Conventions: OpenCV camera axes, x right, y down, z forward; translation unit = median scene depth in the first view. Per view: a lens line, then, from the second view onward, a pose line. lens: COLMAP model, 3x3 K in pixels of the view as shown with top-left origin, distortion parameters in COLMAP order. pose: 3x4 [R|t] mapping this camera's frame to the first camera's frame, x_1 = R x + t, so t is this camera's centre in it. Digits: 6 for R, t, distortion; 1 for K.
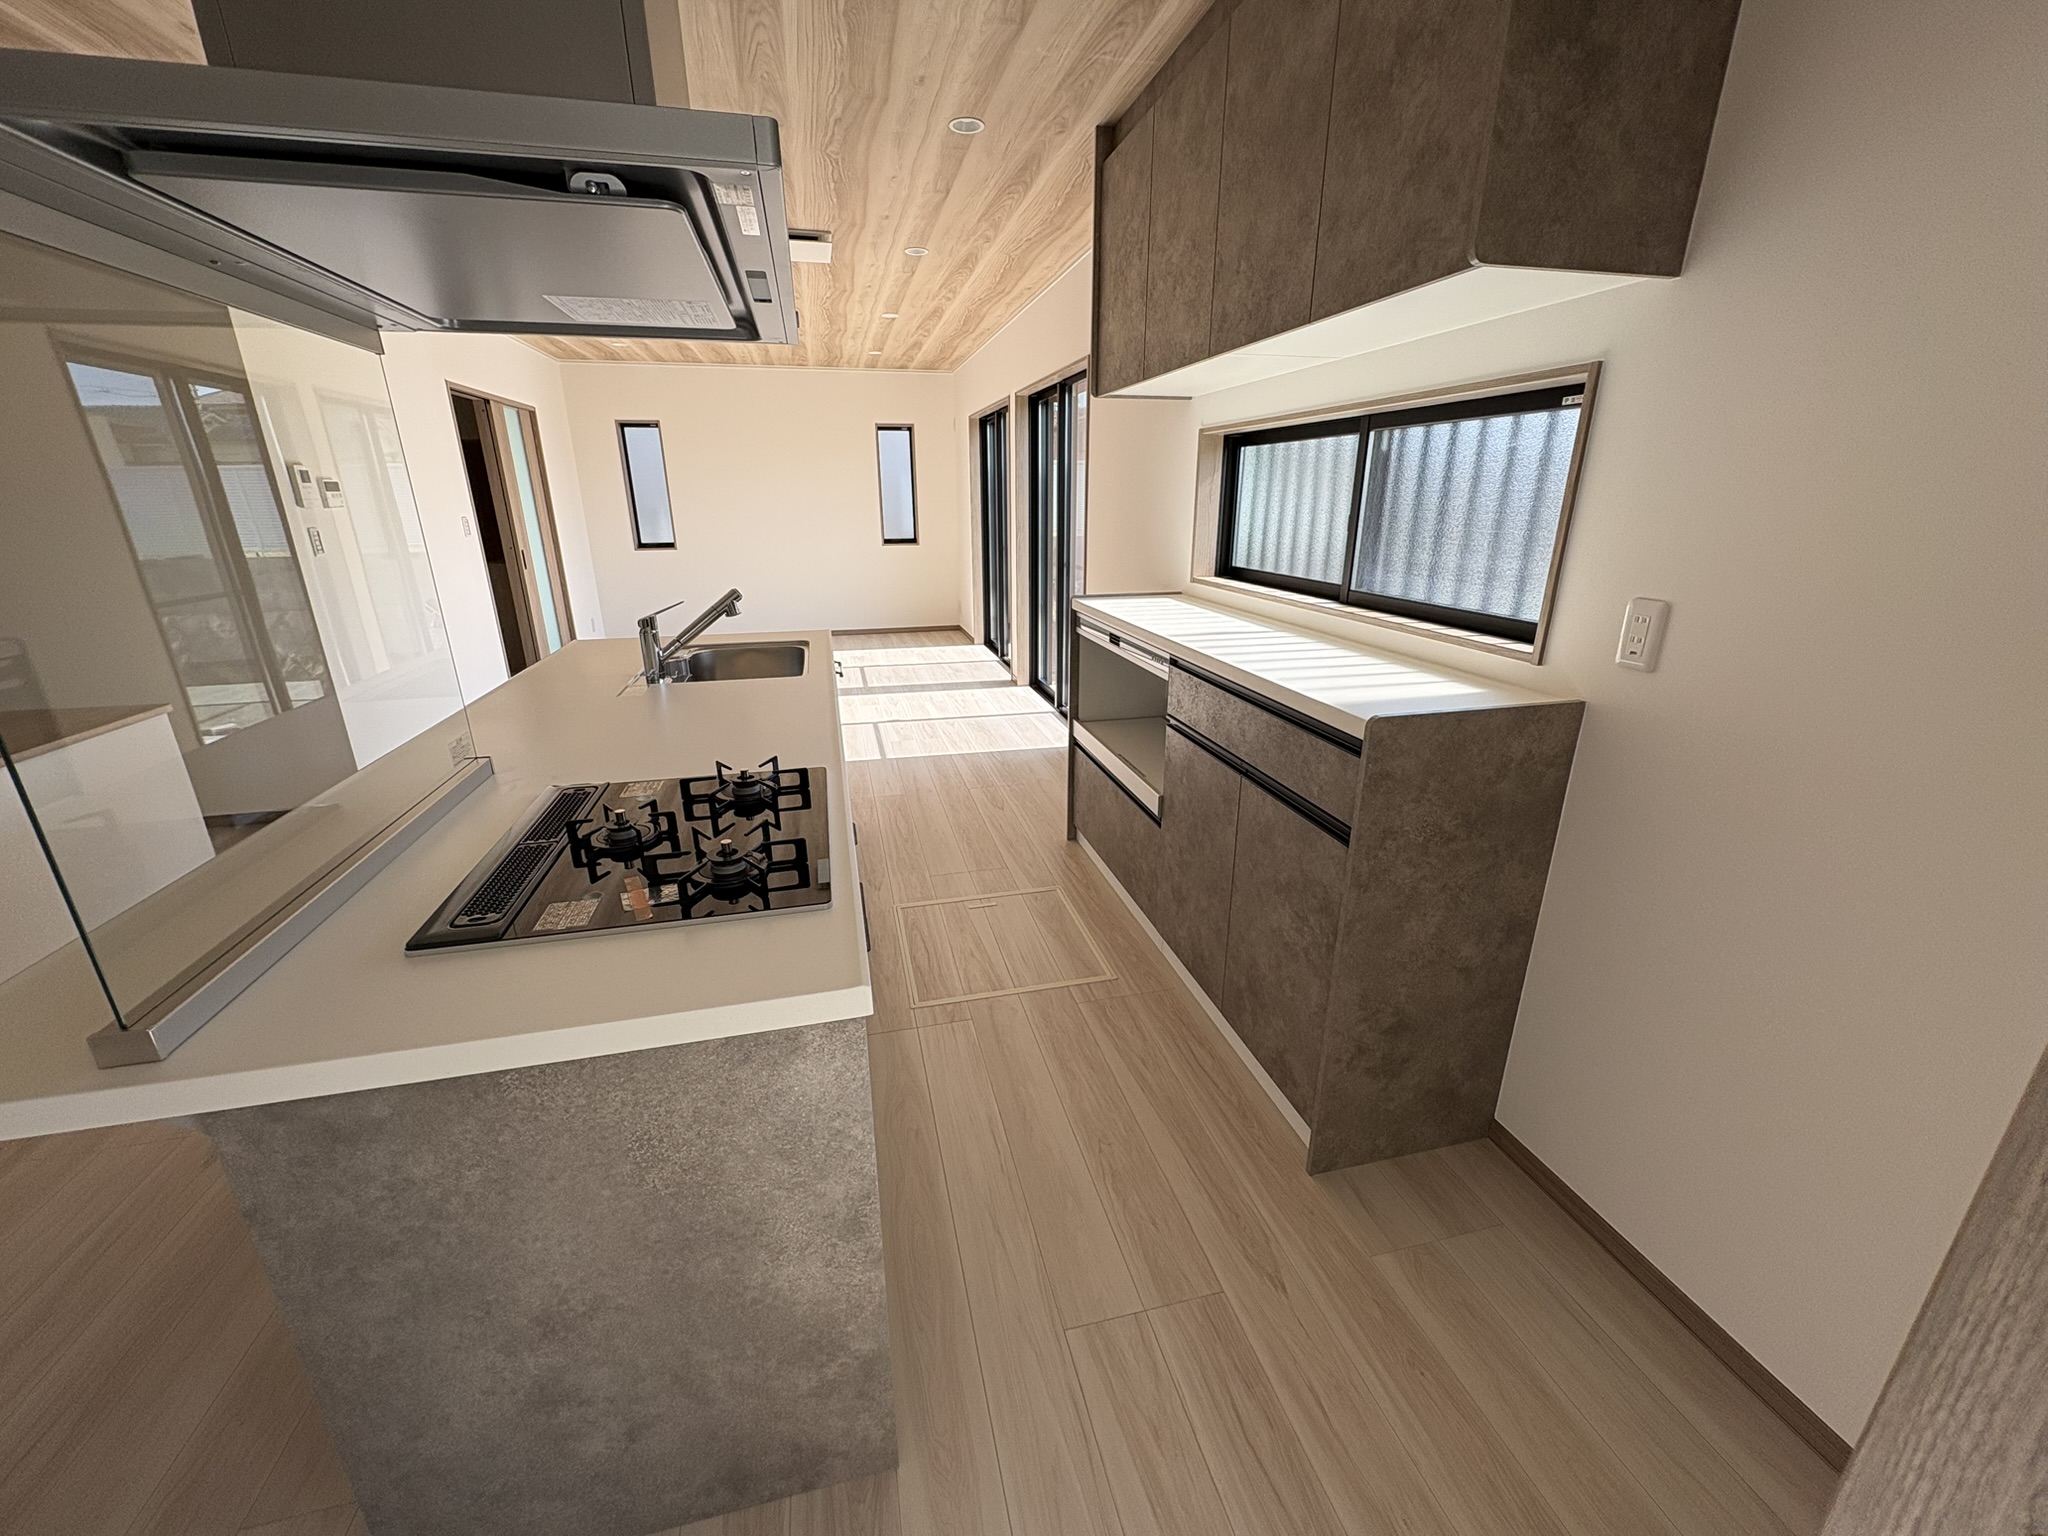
lens RADIAL K [[809.4, 0, 1025.3], [0, 809.4, 764.5], [0, 0, 1]] dist [-0.000771, 0.000083]
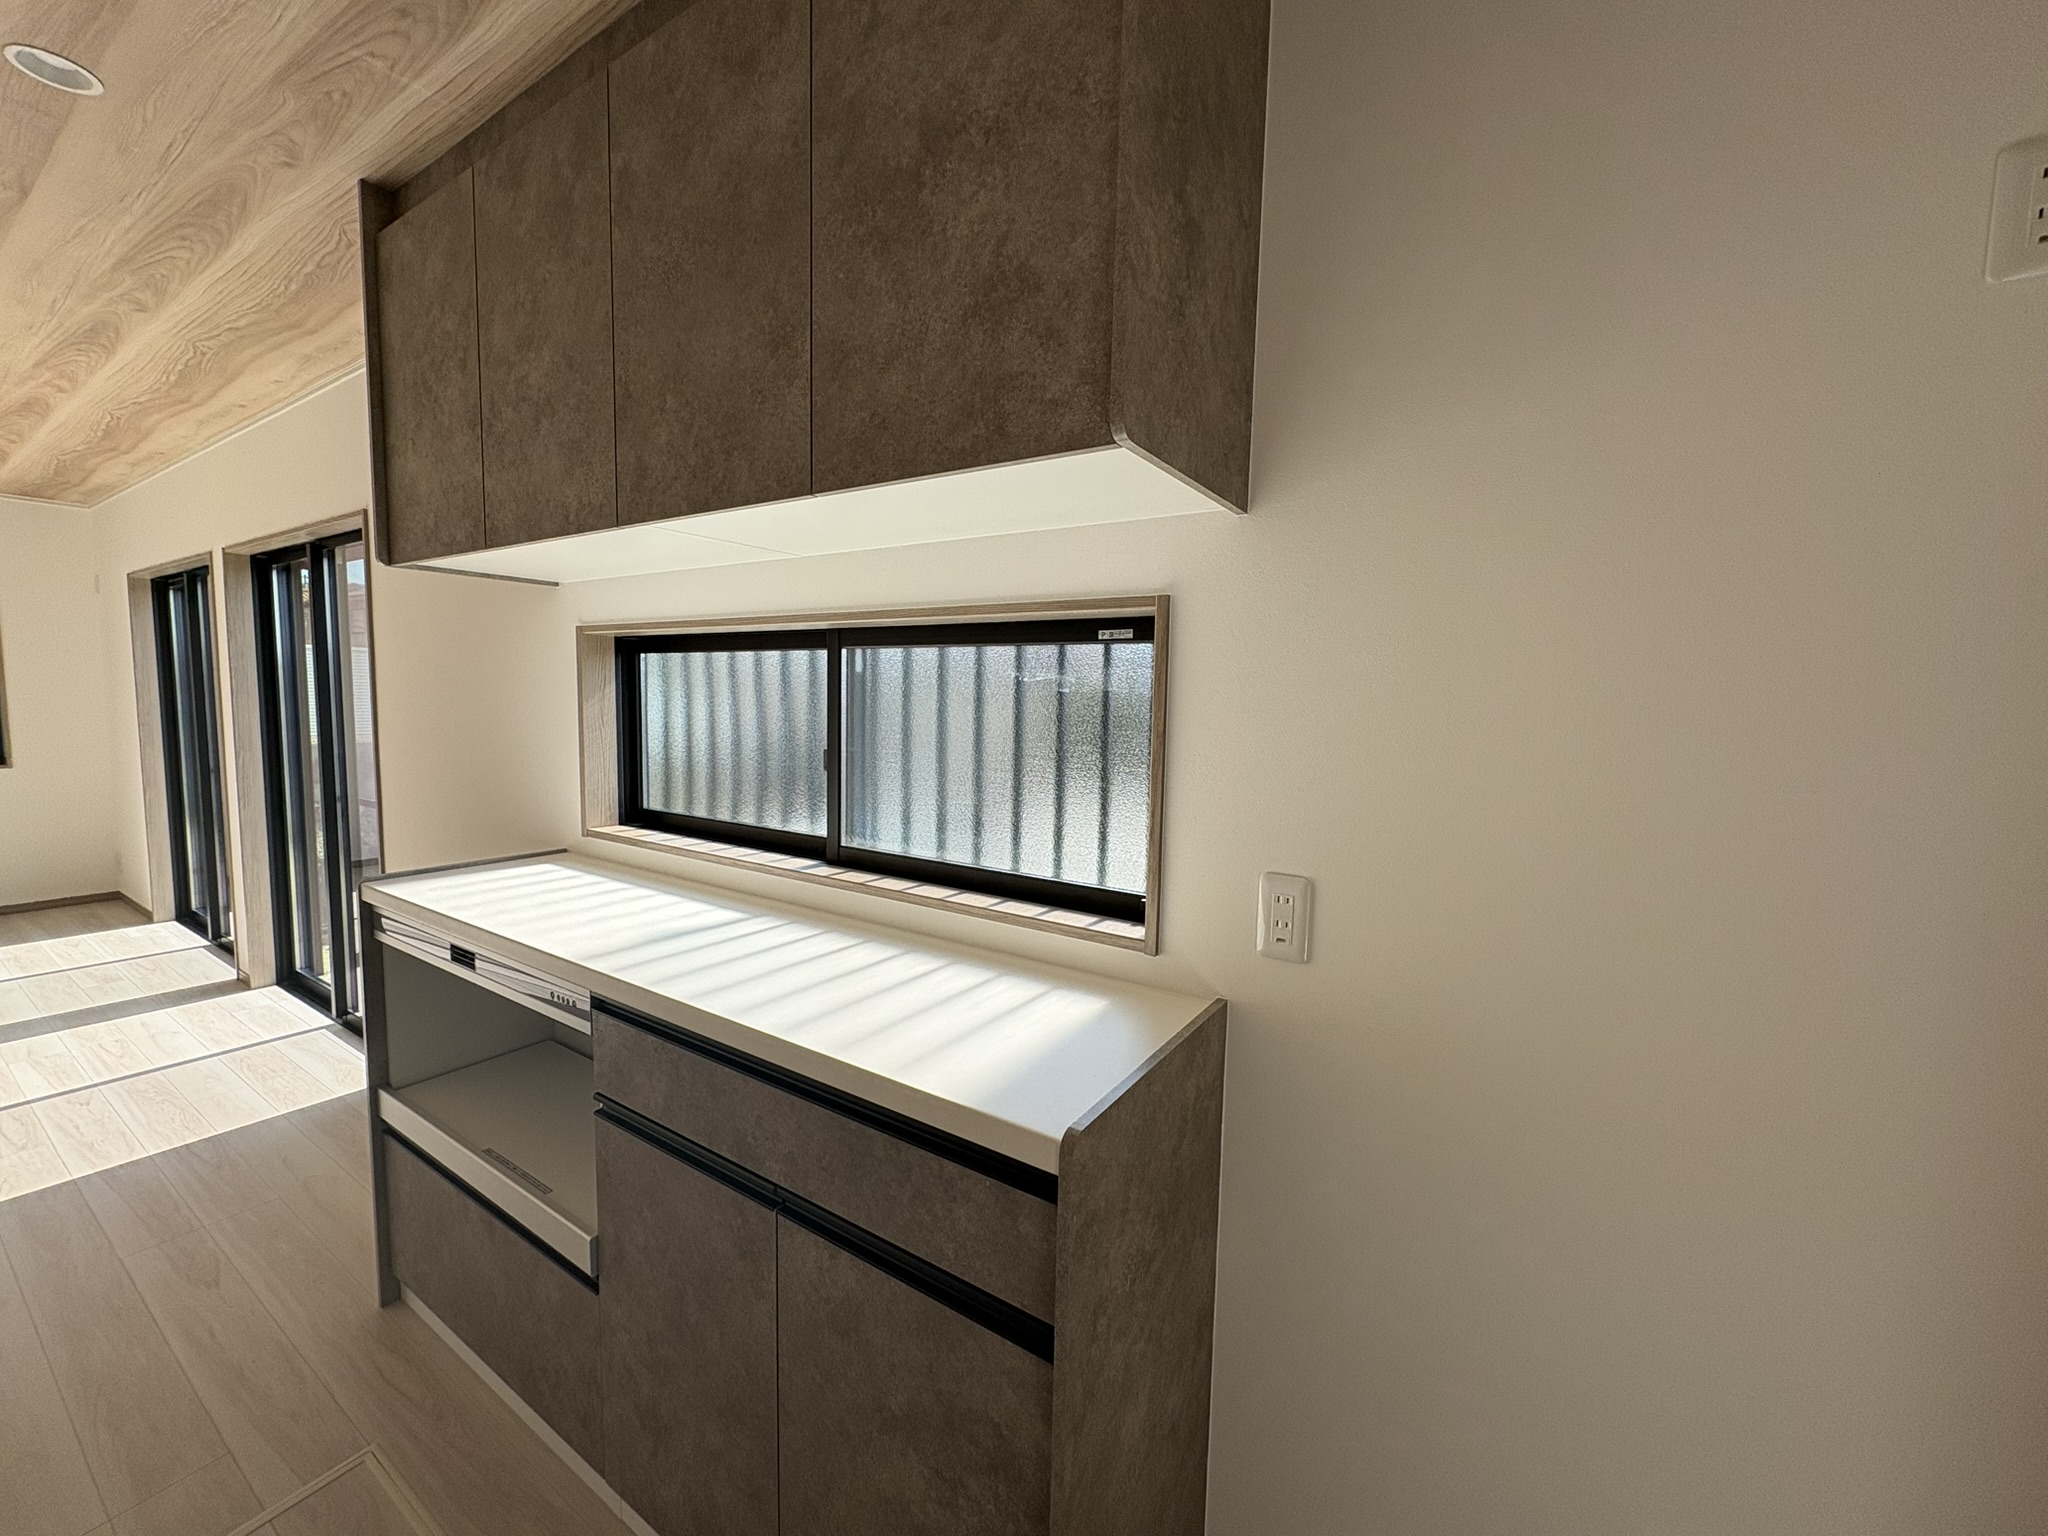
lens RADIAL K [[809.4, 0, 1020.0], [0, 809.4, 765.4], [0, 0, 1]] dist [-0.000771, 0.000083]
pose [[0.730605, -0.040907, 0.681574, 0.012857], [0.194896, 0.969170, -0.150748, -0.129606], [-0.654395, 0.242974, 0.716053, 0.304610]]
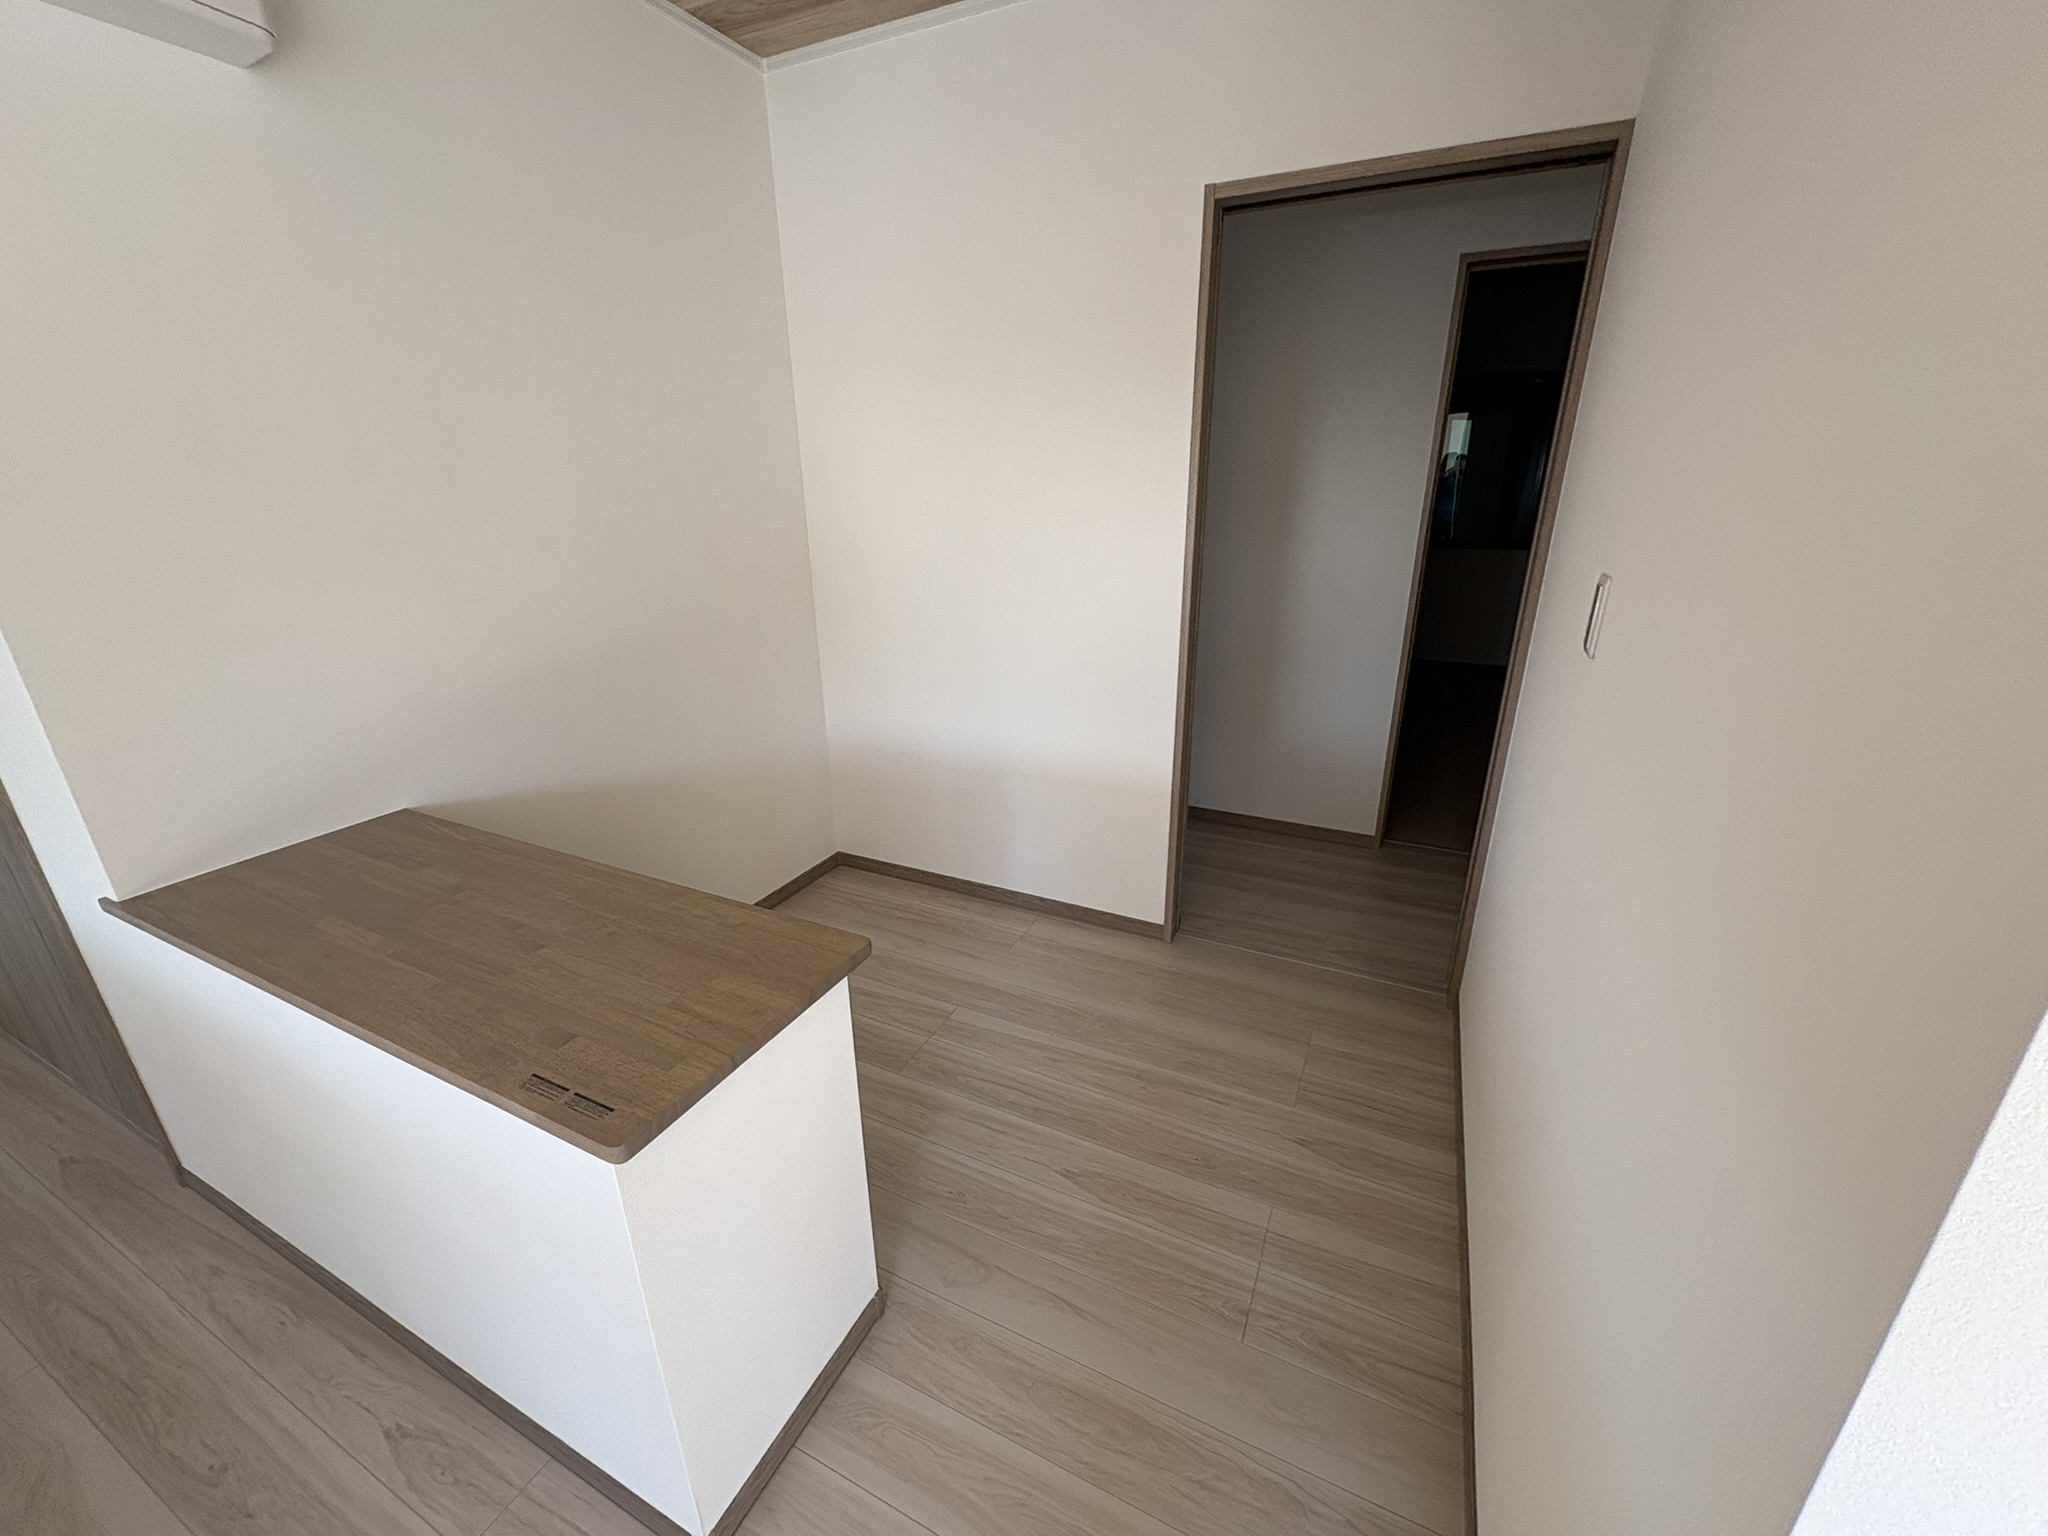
lens RADIAL K [[809.4, 0, 1025.1], [0, 809.4, 766.1], [0, 0, 1]] dist [-0.000771, 0.000083]
pose [[-0.634160, 0.269732, -0.724628, -0.038973], [-0.234862, 0.825699, 0.512894, -0.600113], [0.736669, 0.495445, -0.460275, 1.767875]]
